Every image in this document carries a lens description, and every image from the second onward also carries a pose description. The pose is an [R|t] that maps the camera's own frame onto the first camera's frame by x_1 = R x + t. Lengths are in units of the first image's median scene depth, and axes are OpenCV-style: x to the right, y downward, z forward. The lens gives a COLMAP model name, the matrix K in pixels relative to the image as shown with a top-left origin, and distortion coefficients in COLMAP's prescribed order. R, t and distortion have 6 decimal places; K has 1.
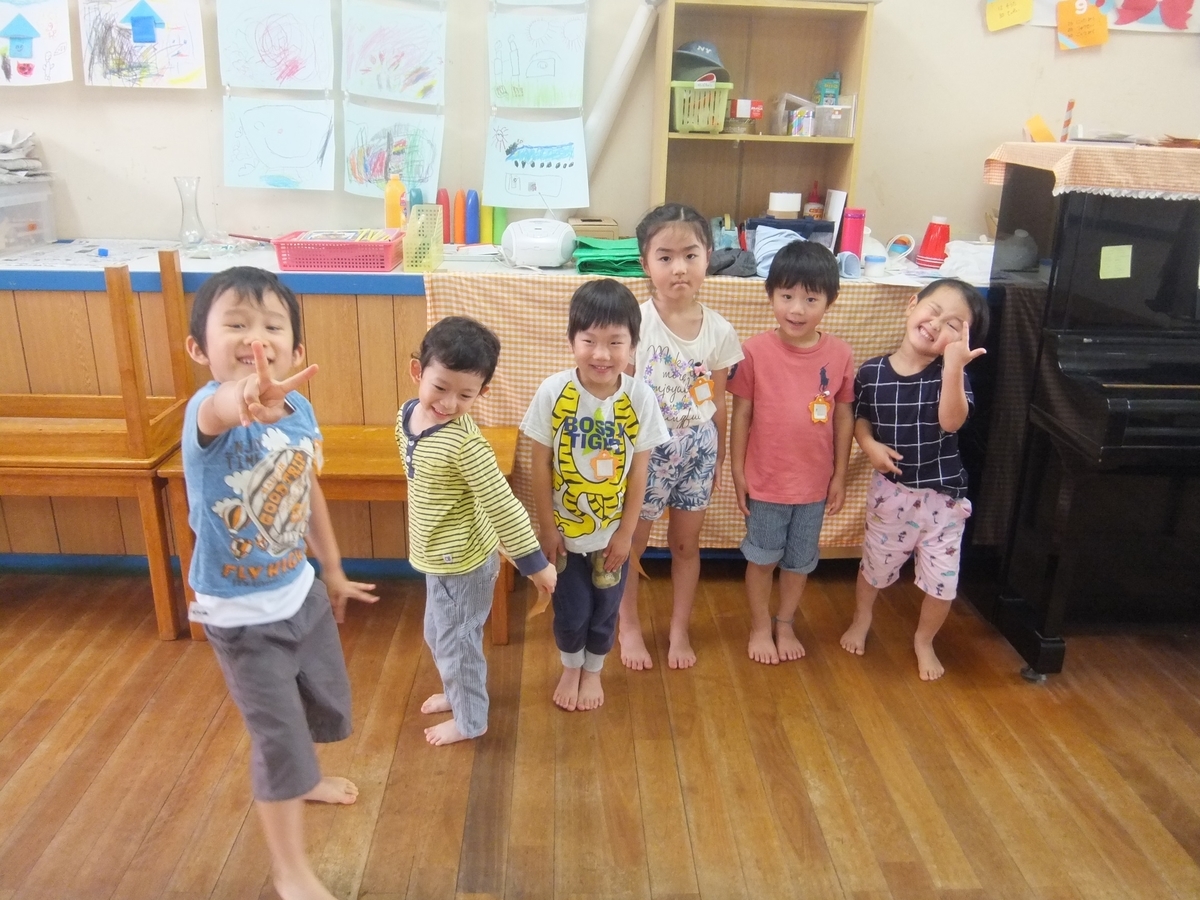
lens RADIAL K [[958.6, 0, 566.6], [0, 958.6, 477.4], [0, 0, 1]] dist [-0.004513, -0.009550]
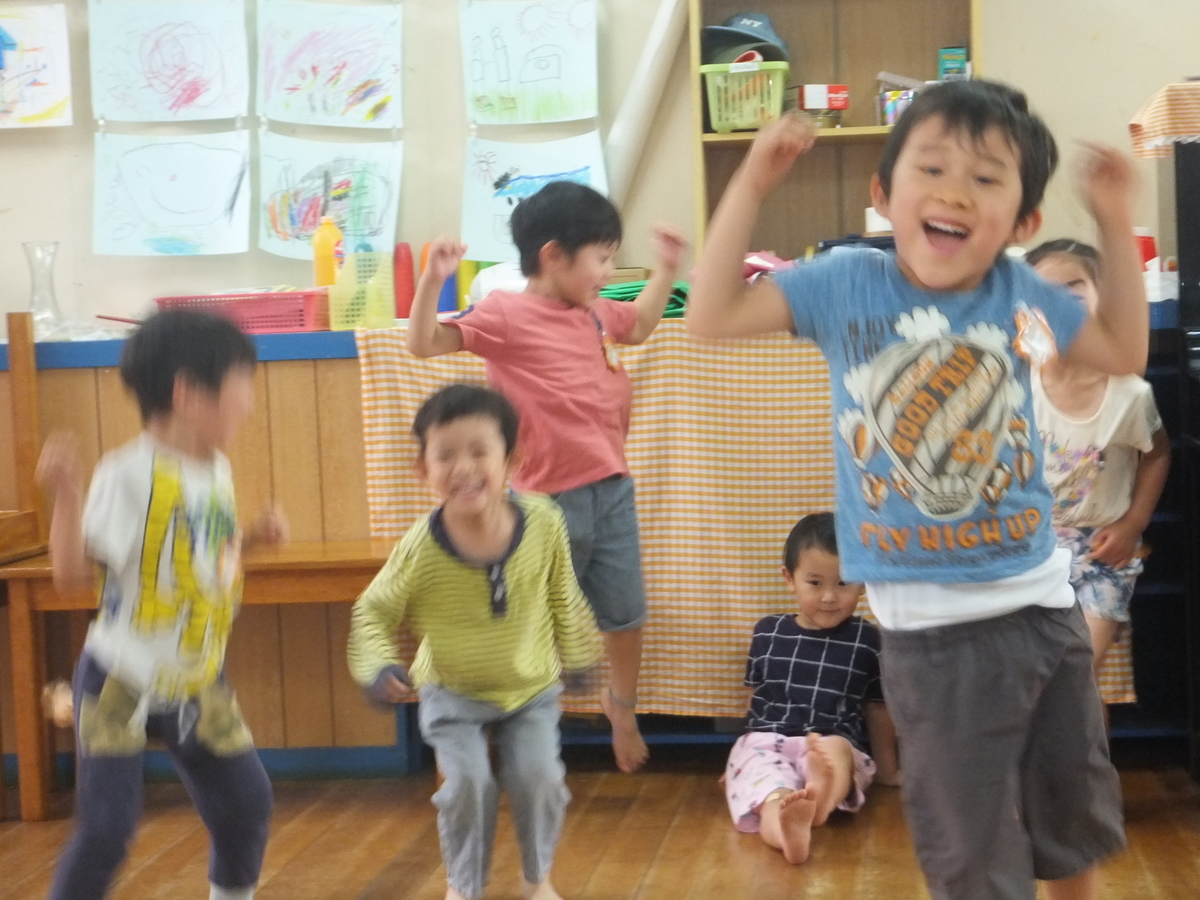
lens RADIAL K [[2475.8, 0, 599.6], [0, 2475.8, 450.5], [0, 0, 1]] dist [0.193004, 0.000000]
pose [[0.991114, -0.057740, -0.119831, 0.222854], [0.021469, 0.958501, -0.284278, 0.363589], [0.131272, 0.279179, 0.951224, -0.655538]]
